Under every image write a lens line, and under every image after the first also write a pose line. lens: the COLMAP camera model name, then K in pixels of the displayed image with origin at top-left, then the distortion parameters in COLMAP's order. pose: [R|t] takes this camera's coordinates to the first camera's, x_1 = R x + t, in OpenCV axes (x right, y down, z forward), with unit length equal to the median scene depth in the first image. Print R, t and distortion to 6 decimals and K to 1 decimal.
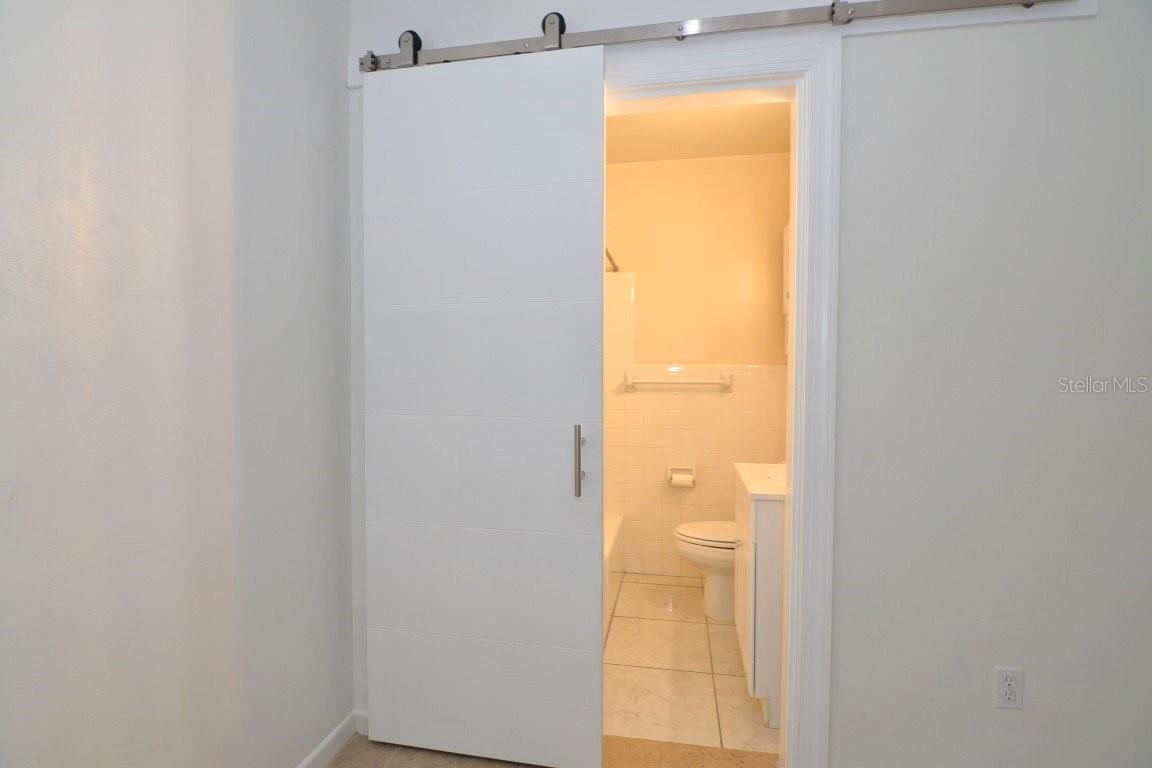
lens RADIAL K [[557.2, 0, 573.3], [0, 557.2, 387.7], [0, 0, 1]] dist [-0.003142, -0.013612]
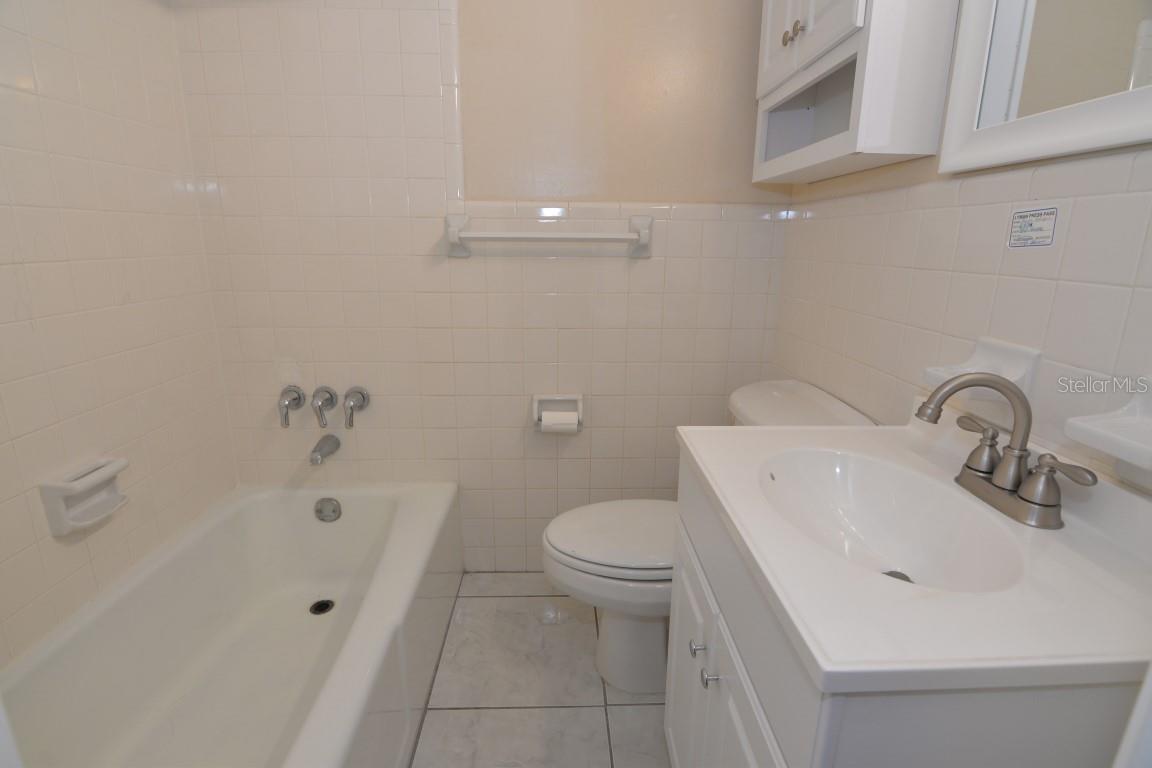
lens RADIAL K [[557.2, 0, 573.3], [0, 557.2, 387.7], [0, 0, 1]] dist [-0.003142, -0.013612]
pose [[0.977051, -0.049823, 0.207096, 0.096302], [0.000061, 0.972325, 0.233634, 0.004846], [-0.213005, -0.228260, 0.950014, 0.480120]]
